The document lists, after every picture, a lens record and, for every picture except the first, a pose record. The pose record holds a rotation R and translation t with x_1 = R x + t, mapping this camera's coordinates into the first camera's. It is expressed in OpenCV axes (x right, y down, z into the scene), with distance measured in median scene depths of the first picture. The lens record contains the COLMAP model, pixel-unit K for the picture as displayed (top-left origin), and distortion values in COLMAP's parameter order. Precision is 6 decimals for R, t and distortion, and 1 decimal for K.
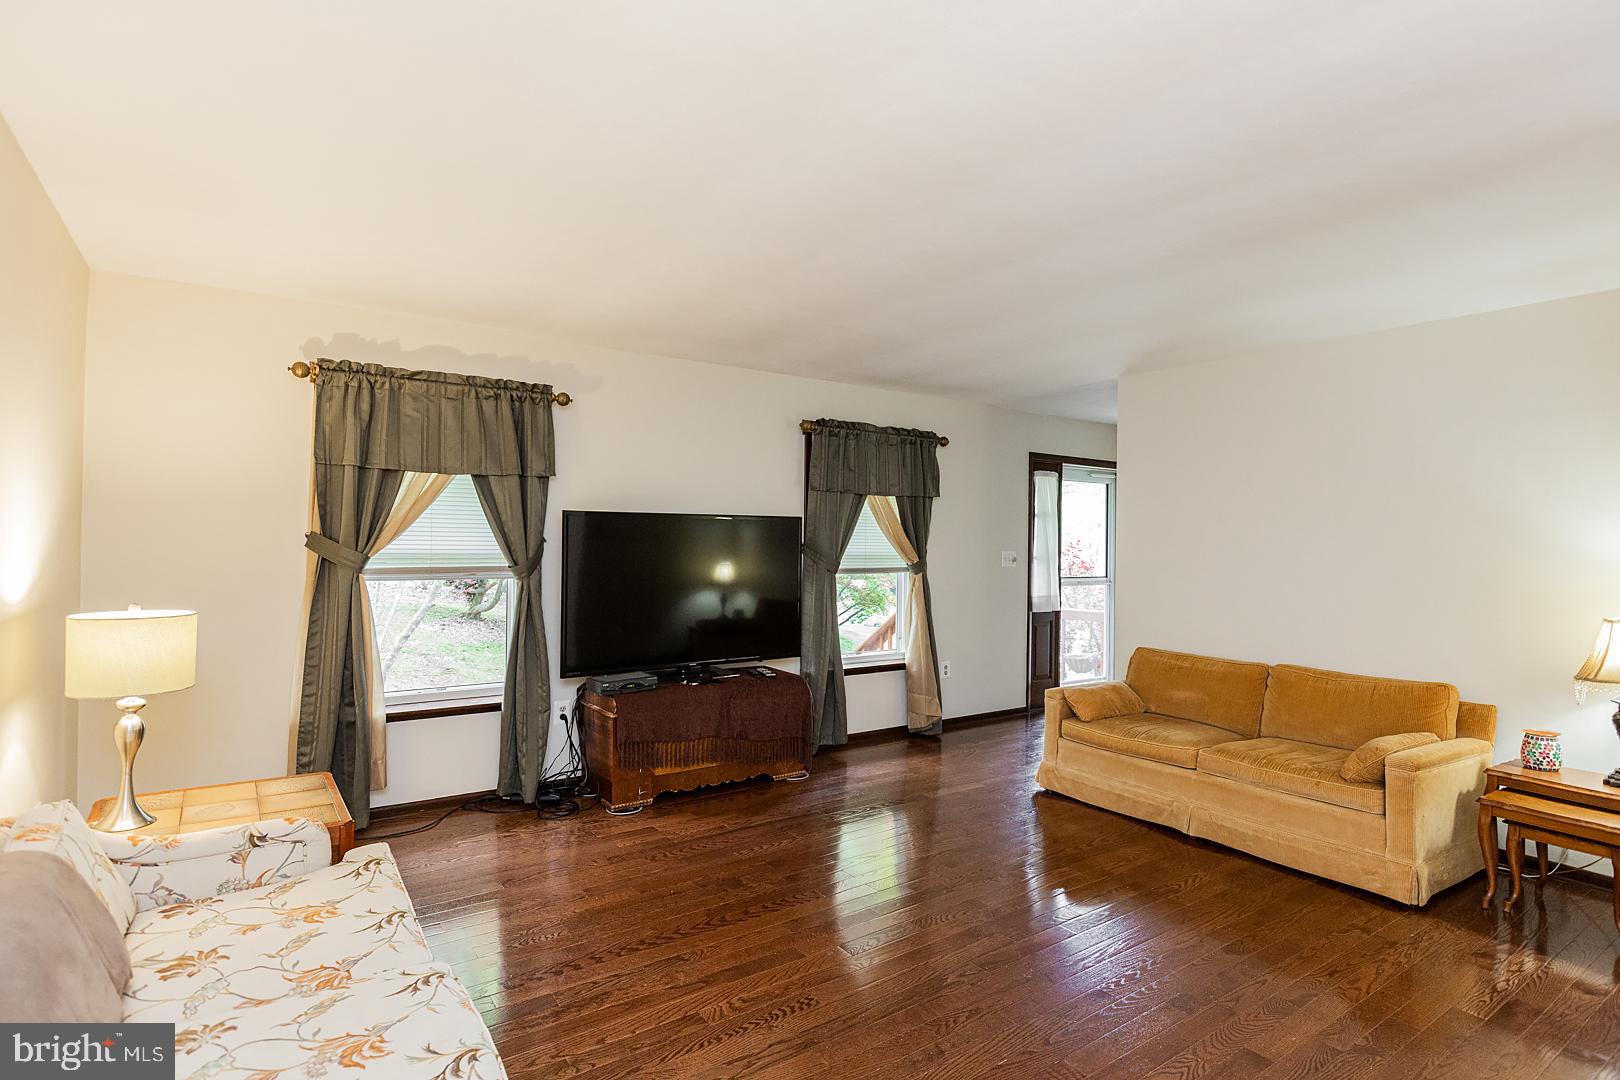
lens RADIAL K [[842.9, 0, 812.8], [0, 842.9, 516.8], [0, 0, 1]] dist [-0.002694, 0.000930]
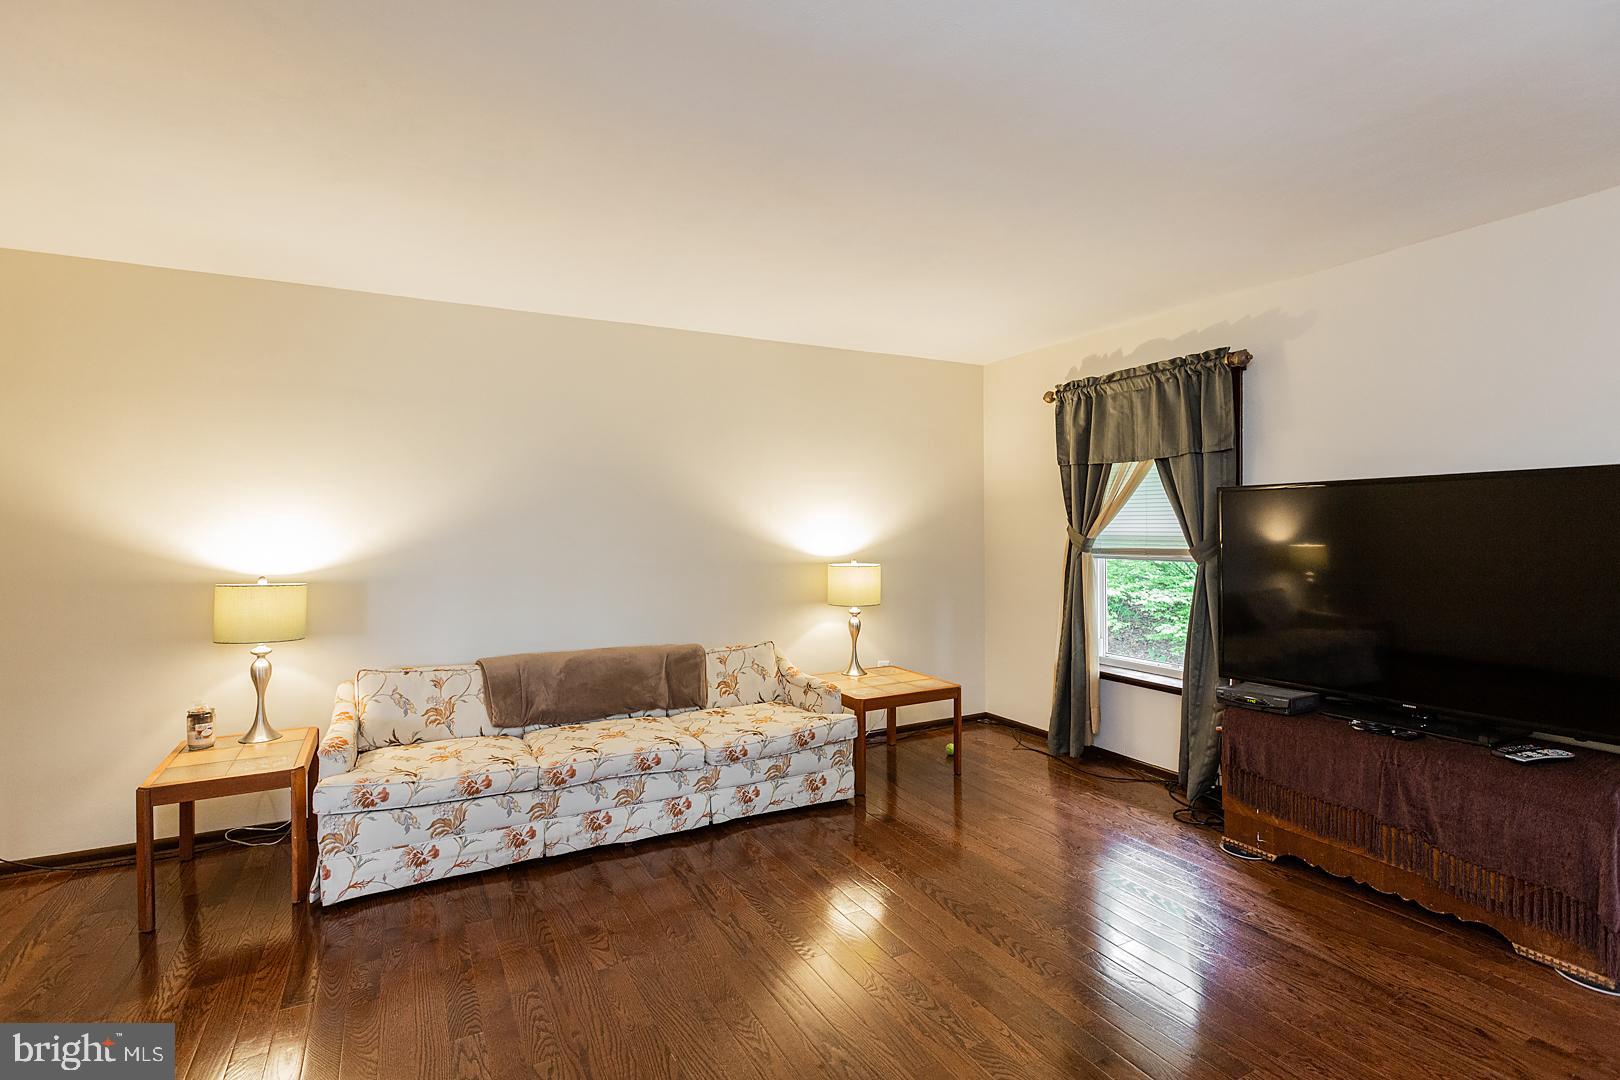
lens RADIAL K [[759.0, 0, 811.6], [0, 759.0, 525.8], [0, 0, 1]] dist [0.000416, 0.000627]
pose [[-0.115136, -0.017590, -0.993194, 0.582183], [0.027313, 0.999409, -0.020866, 0.040734], [0.992974, -0.029530, -0.114587, 0.711146]]
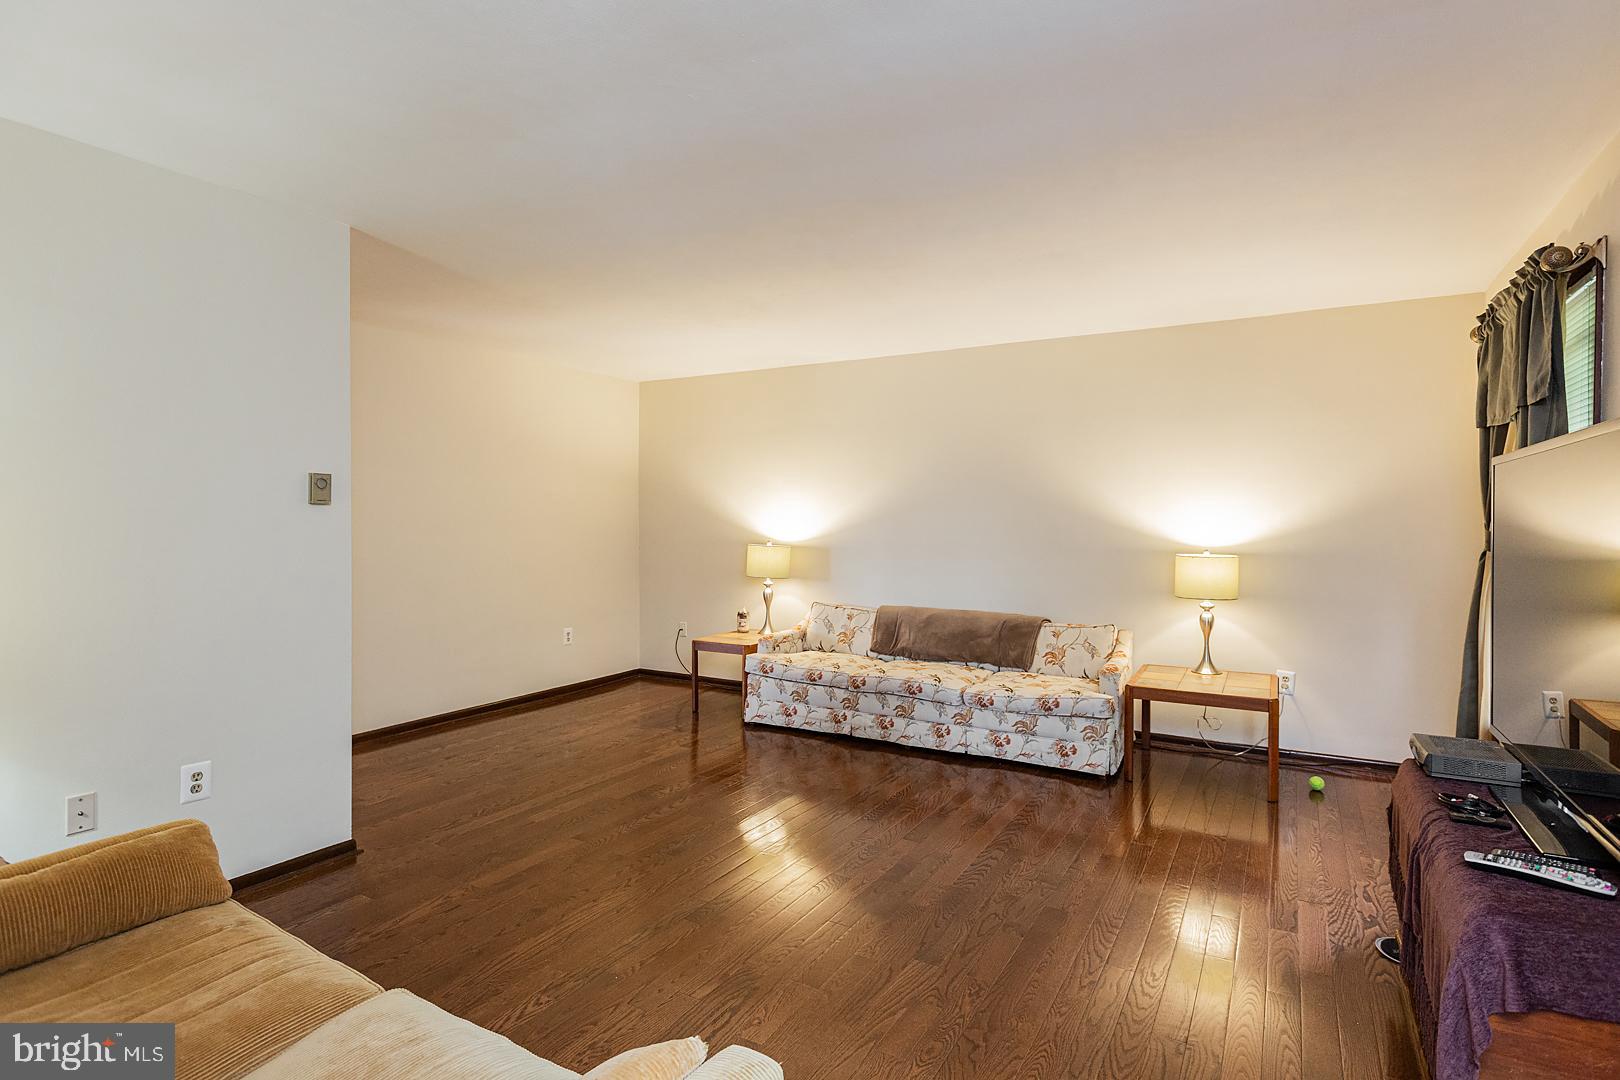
lens RADIAL K [[842.9, 0, 812.8], [0, 842.9, 516.8], [0, 0, 1]] dist [-0.002694, 0.000930]
pose [[-0.902981, -0.018211, -0.429295, 0.448661], [-0.007645, 0.999624, -0.026325, 0.057990], [0.429613, -0.020489, -0.902780, 1.439435]]
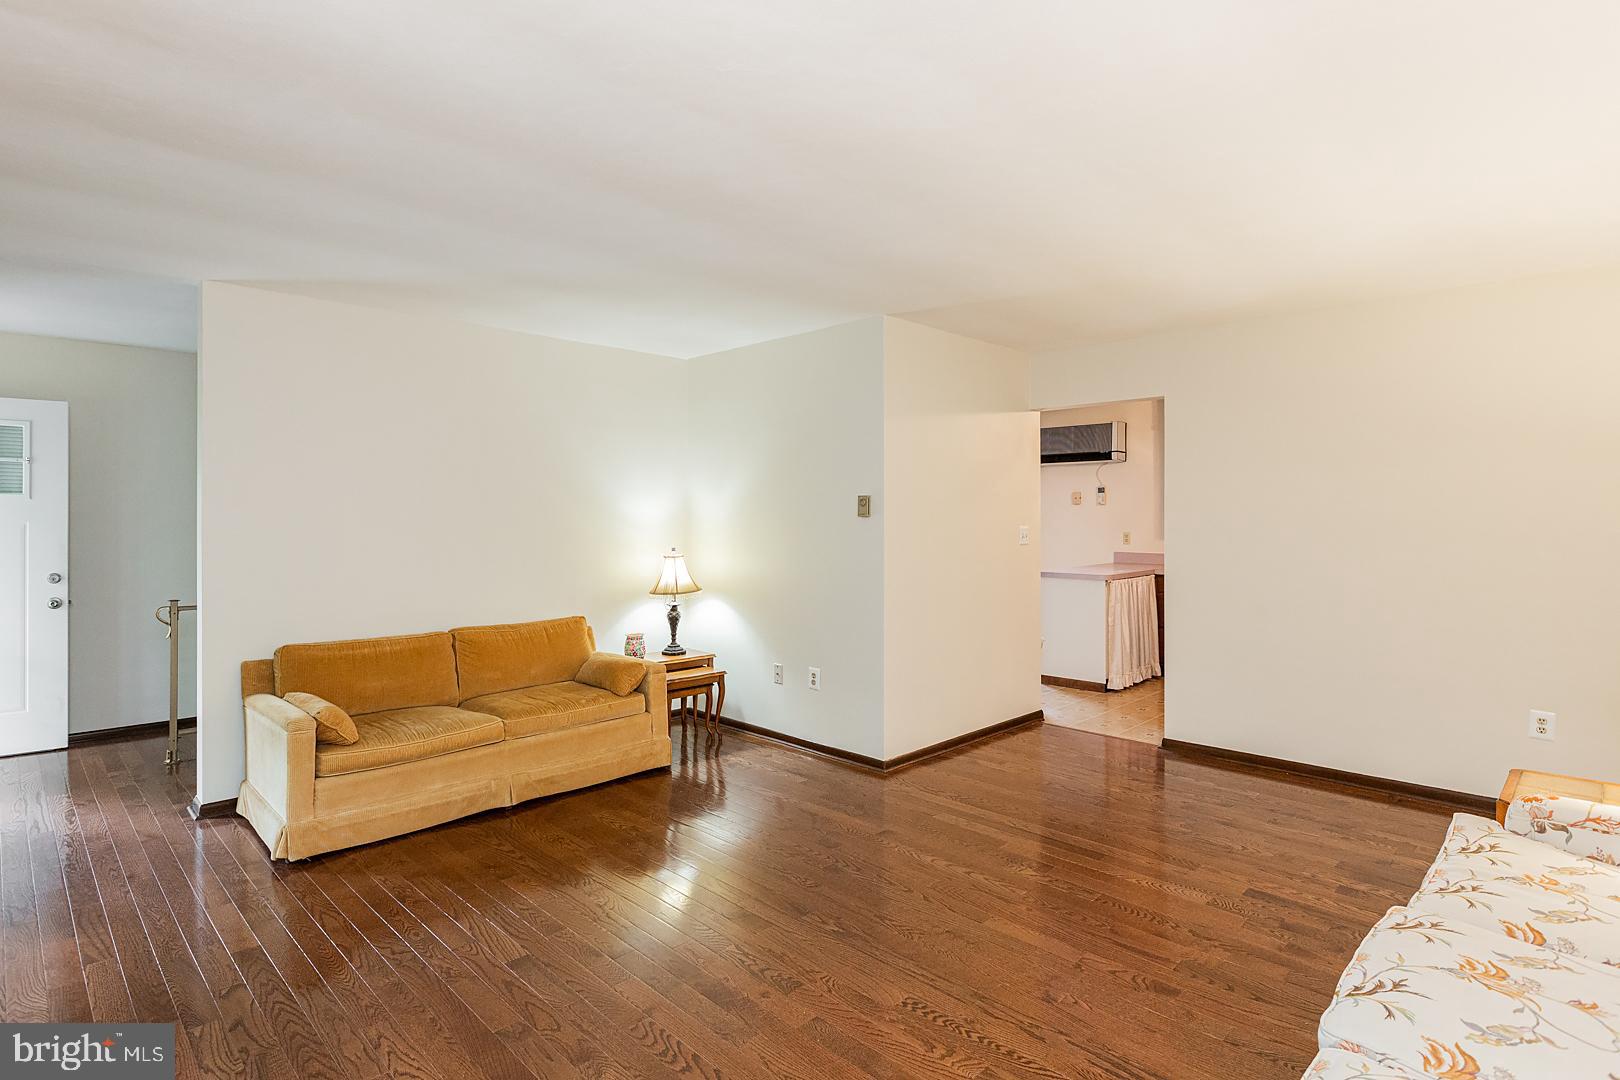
lens RADIAL K [[842.9, 0, 812.8], [0, 842.9, 516.8], [0, 0, 1]] dist [-0.002694, 0.000930]
pose [[-0.170621, -0.017425, 0.985183, -0.567798], [-0.021195, 0.999677, 0.014010, 0.015663], [-0.985109, -0.018491, -0.170936, 0.802469]]
